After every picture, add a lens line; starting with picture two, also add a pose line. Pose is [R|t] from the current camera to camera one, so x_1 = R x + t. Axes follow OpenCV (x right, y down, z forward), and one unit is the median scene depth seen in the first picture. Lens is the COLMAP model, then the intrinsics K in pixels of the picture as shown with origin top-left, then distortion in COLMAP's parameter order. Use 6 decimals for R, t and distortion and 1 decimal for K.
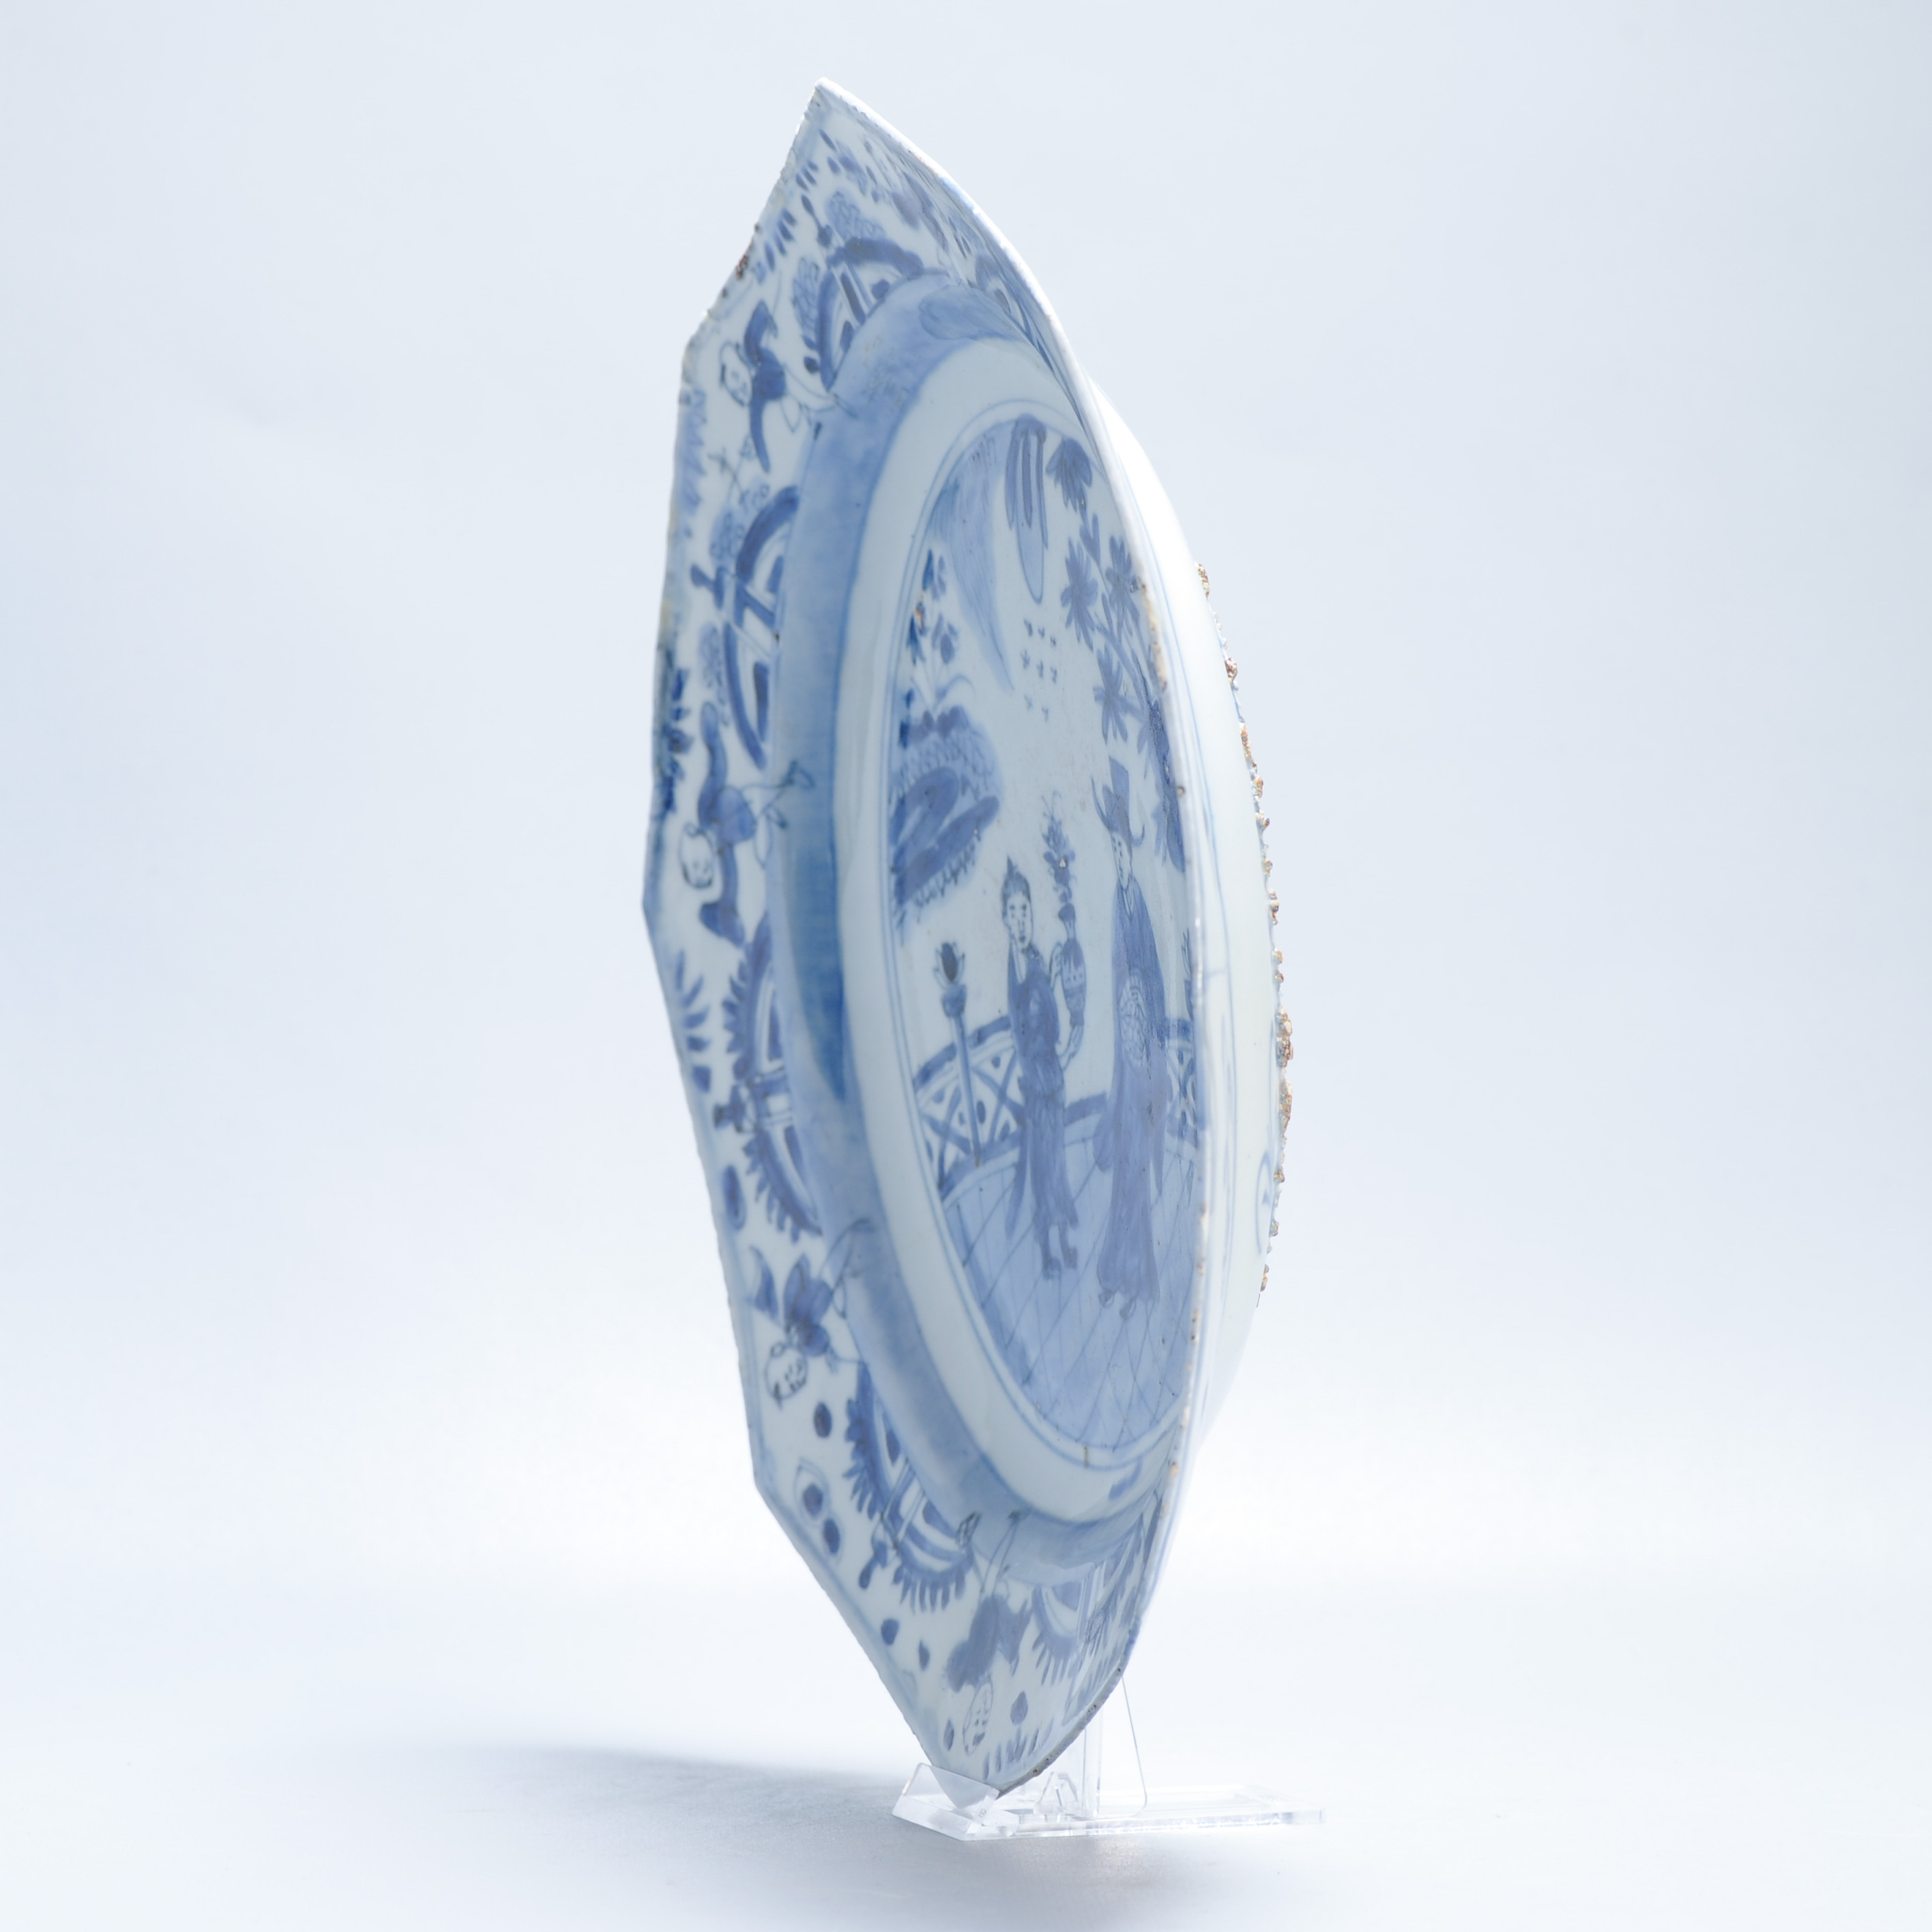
lens RADIAL K [[8955.3, 0, 965.6], [0, 8955.3, 961.4], [0, 0, 1]] dist [-0.184893, 0.000000]
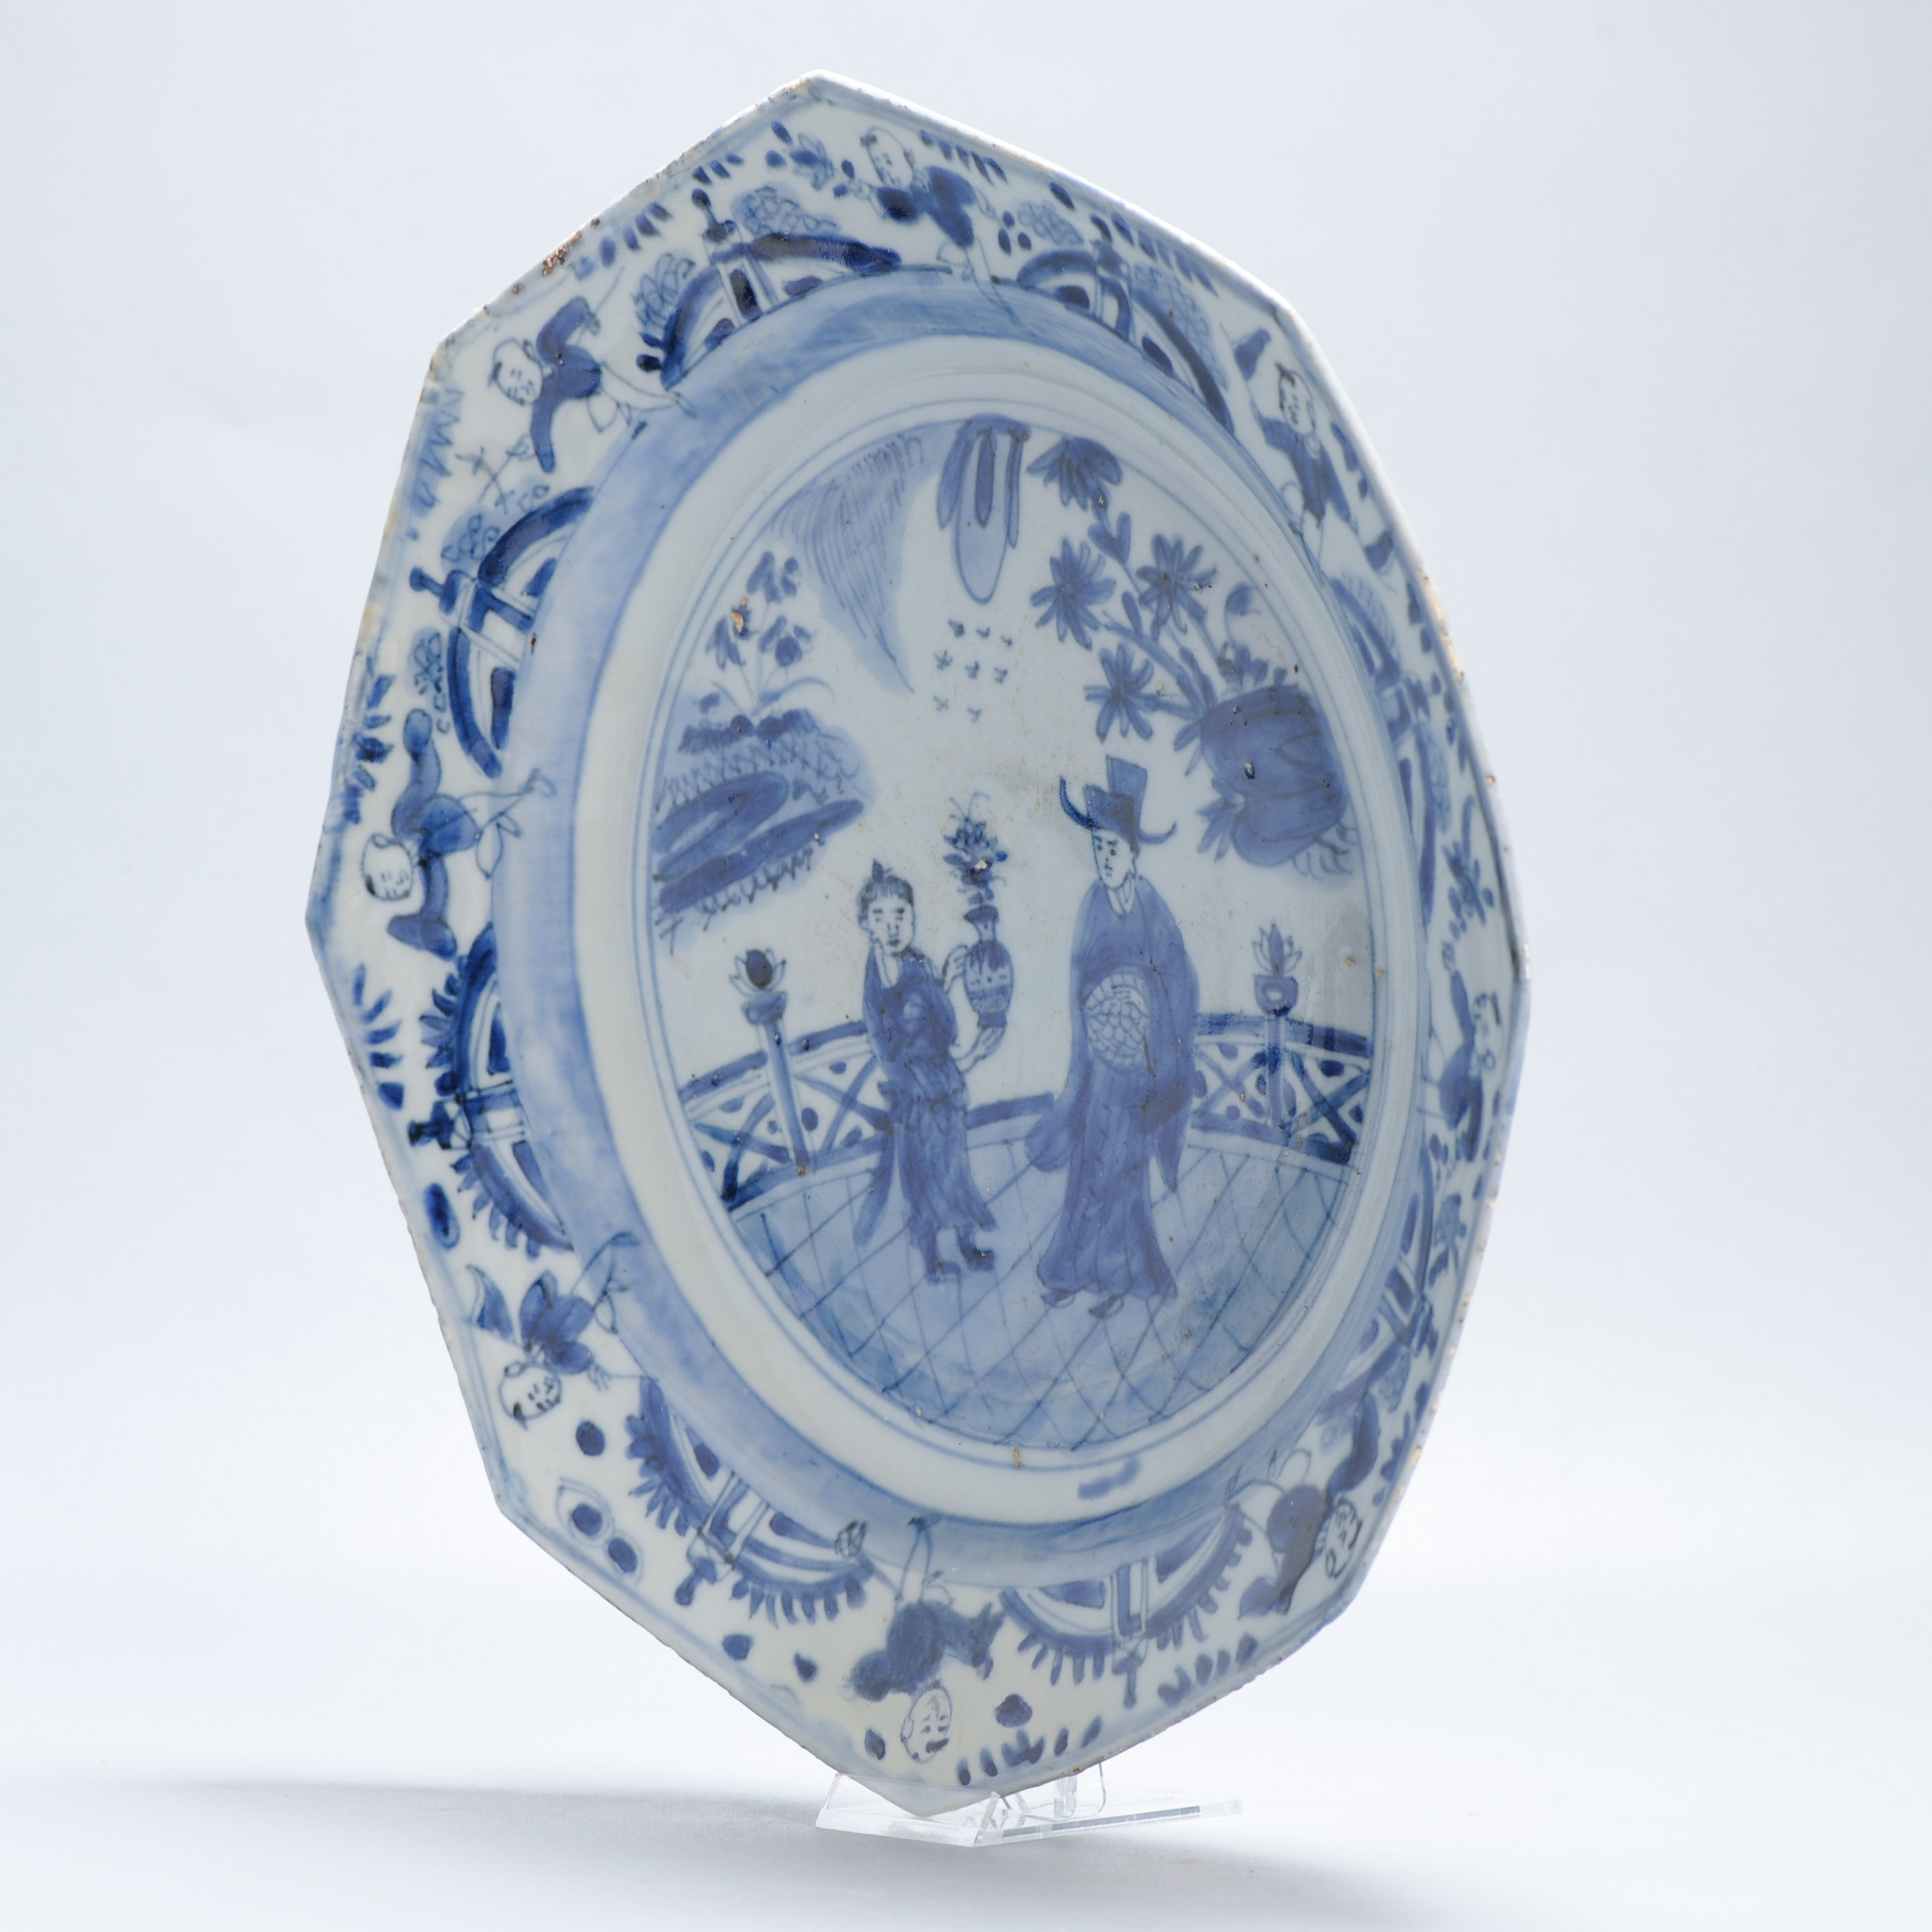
lens RADIAL K [[8955.3, 0, 965.7], [0, 8955.3, 961.5], [0, 0, 1]] dist [-0.184893, 0.000000]
pose [[0.903861, -0.009288, 0.427725, -0.405437], [0.014718, 0.999848, -0.009391, 0.008903], [-0.427573, 0.014783, 0.903860, 0.095848]]
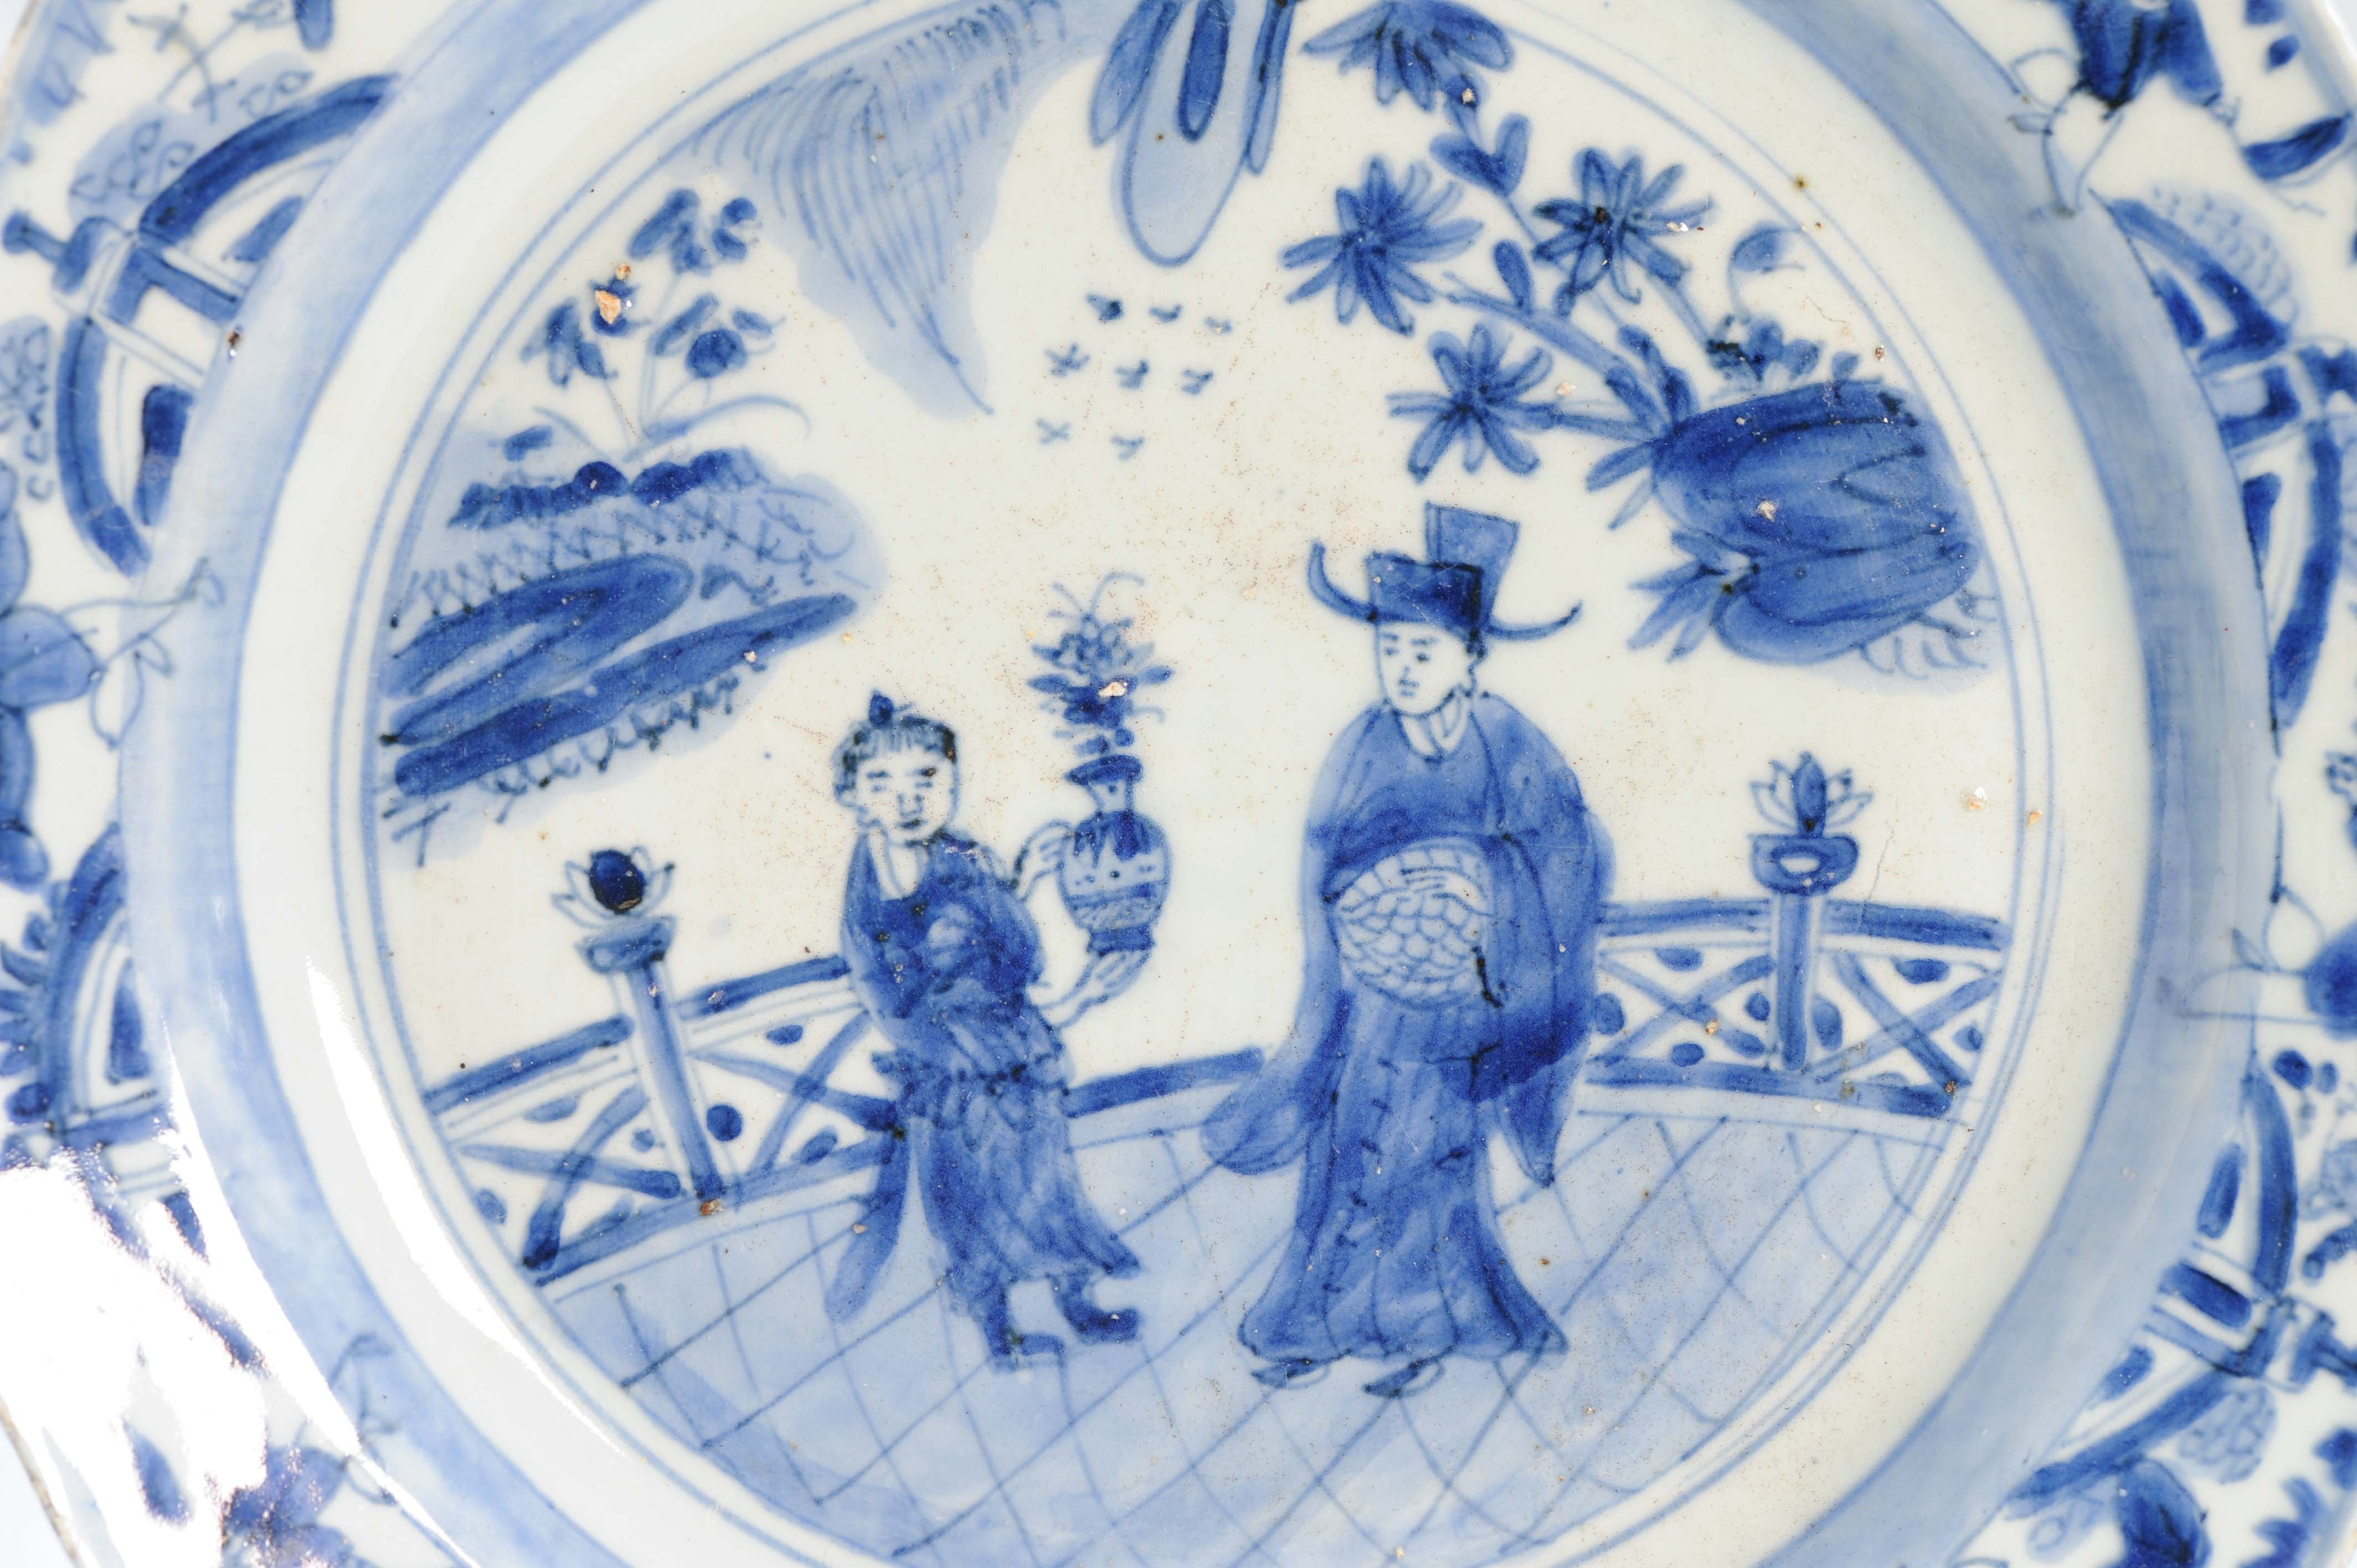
lens RADIAL K [[7690.7, 0, 1155.7], [0, 7690.7, 797.4], [0, 0, 1]] dist [-0.191472, 0.000000]
pose [[0.321187, -0.002282, 0.947013, -0.479389], [0.064988, 0.997693, -0.019636, 0.006963], [-0.944783, 0.067851, 0.320595, 0.802138]]
